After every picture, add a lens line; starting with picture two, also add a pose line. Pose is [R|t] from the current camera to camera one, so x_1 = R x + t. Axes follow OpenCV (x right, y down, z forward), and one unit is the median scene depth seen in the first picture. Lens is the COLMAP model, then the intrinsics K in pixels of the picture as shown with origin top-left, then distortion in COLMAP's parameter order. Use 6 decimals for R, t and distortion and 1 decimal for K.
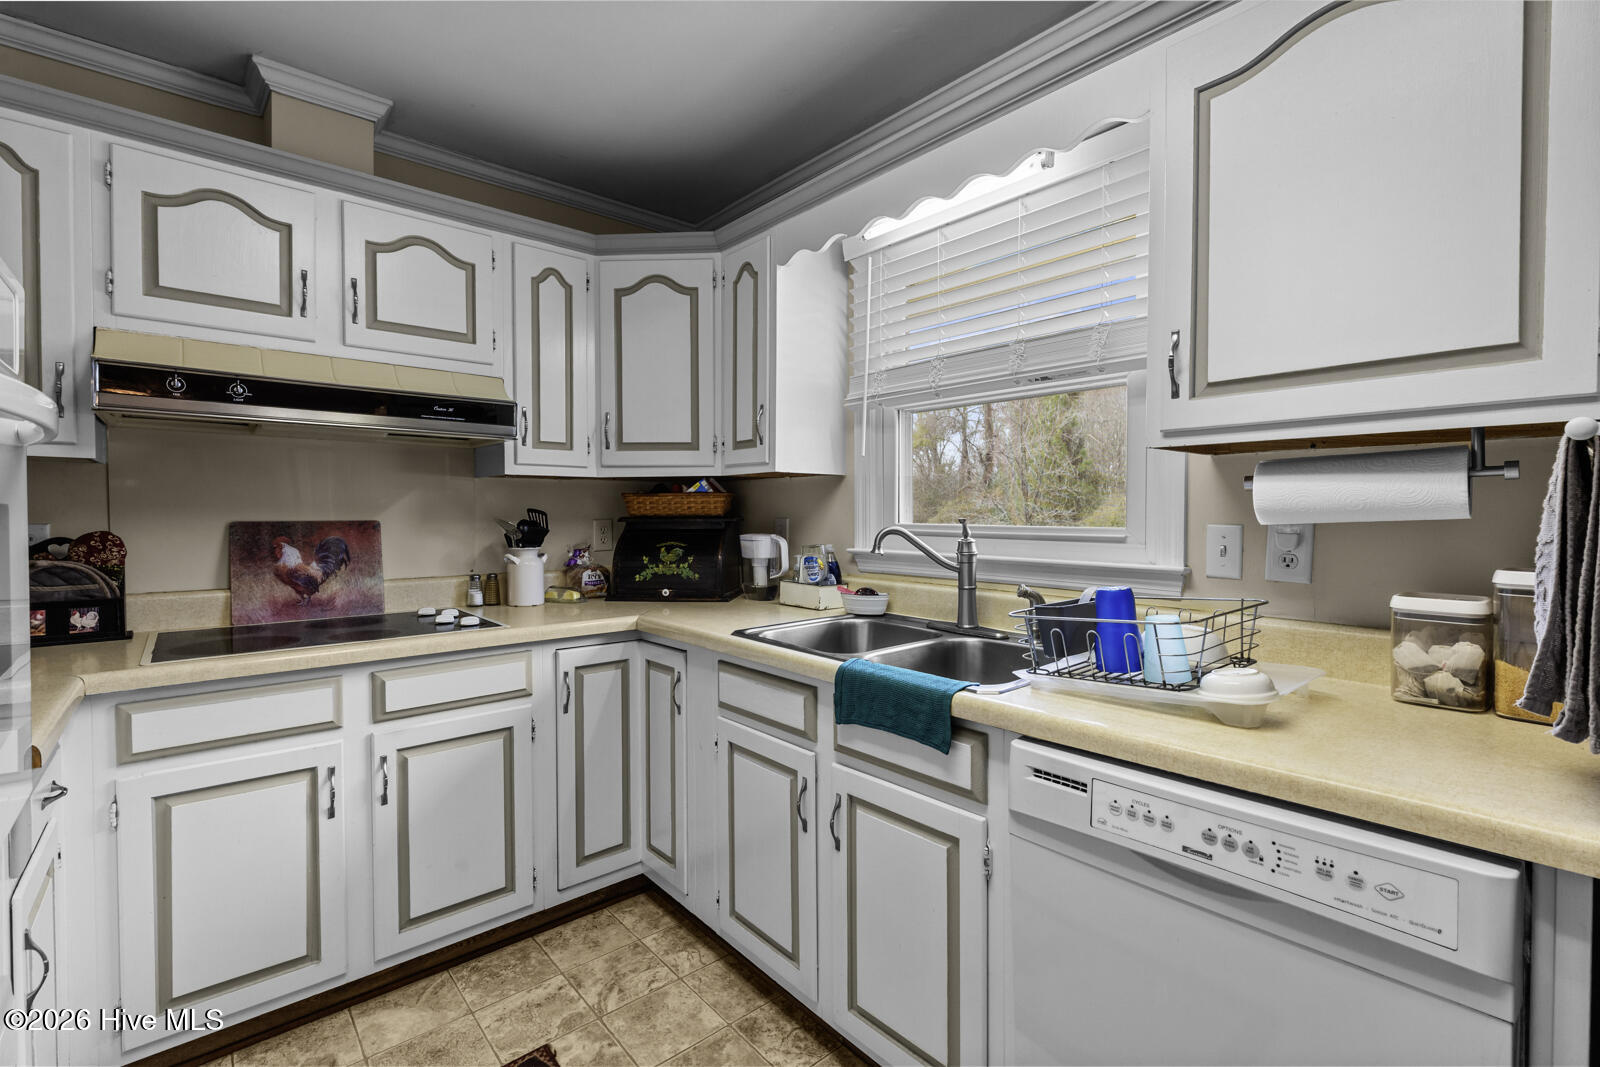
lens RADIAL K [[717.2, 0, 801.9], [0, 717.2, 522.2], [0, 0, 1]] dist [0.001772, -0.000028]
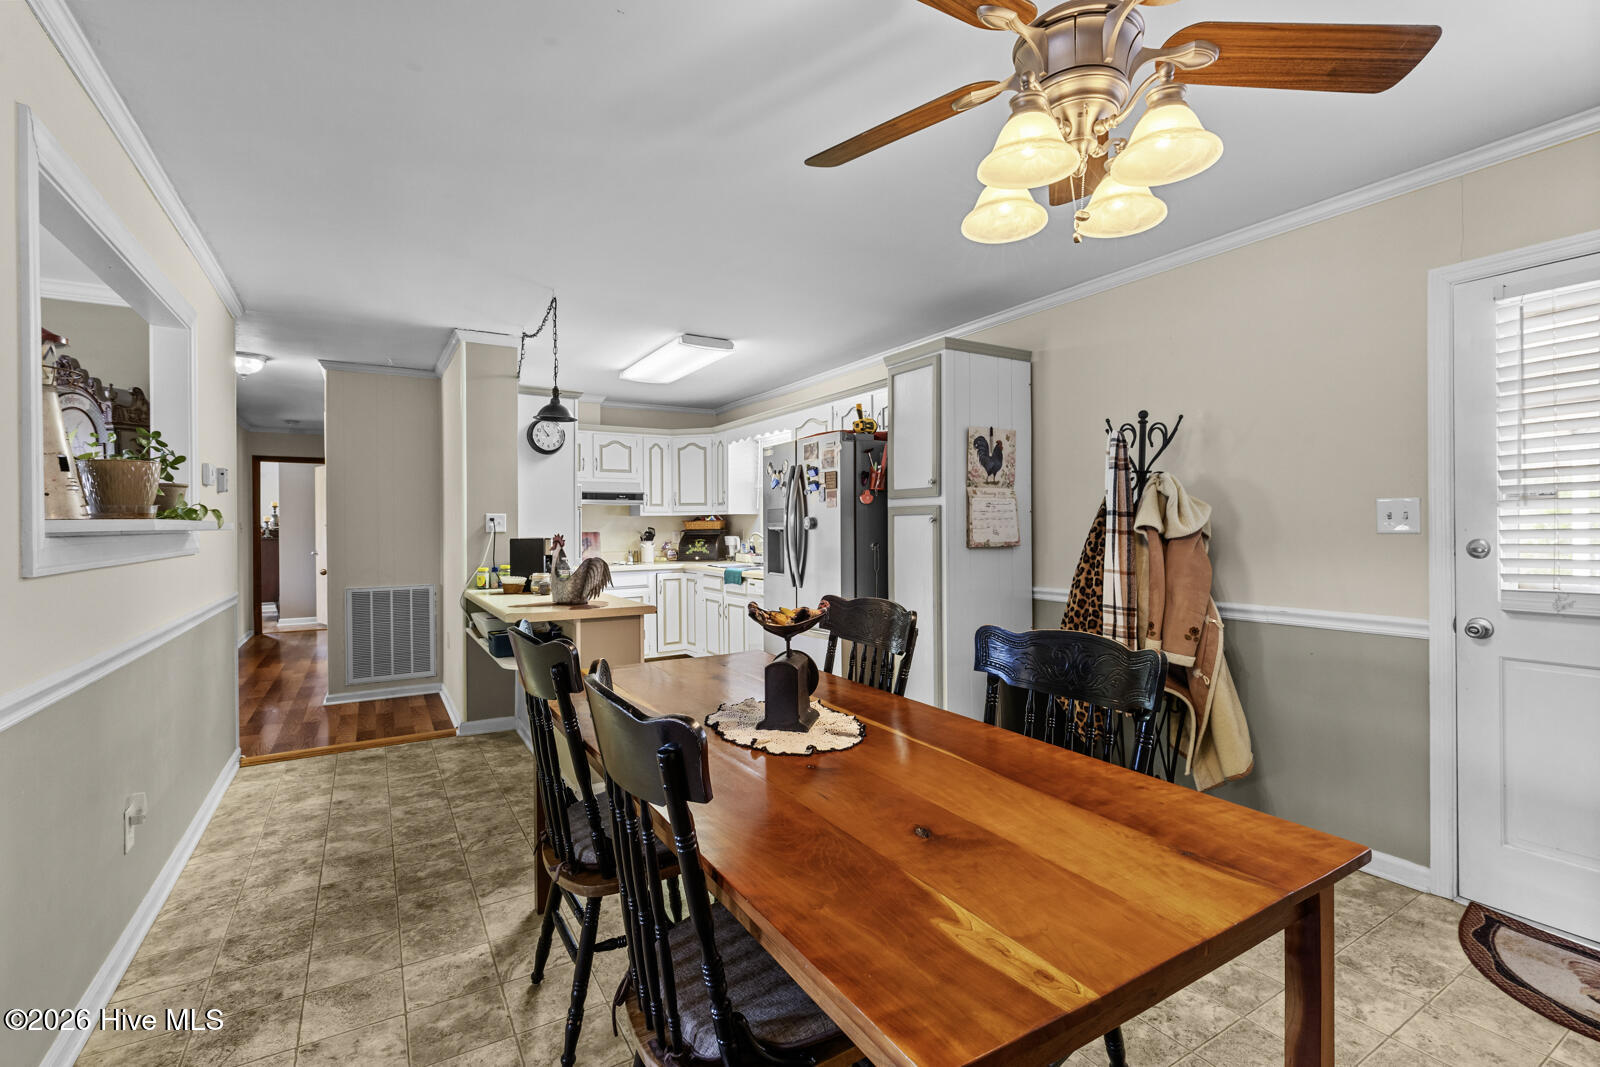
lens RADIAL K [[717.2, 0, 804.5], [0, 717.2, 528.5], [0, 0, 1]] dist [0.001772, -0.000028]
pose [[0.985554, -0.007264, -0.169203, 0.692282], [0.004444, 0.999845, -0.017039, 0.035521], [0.169301, 0.016041, 0.985434, -1.654120]]
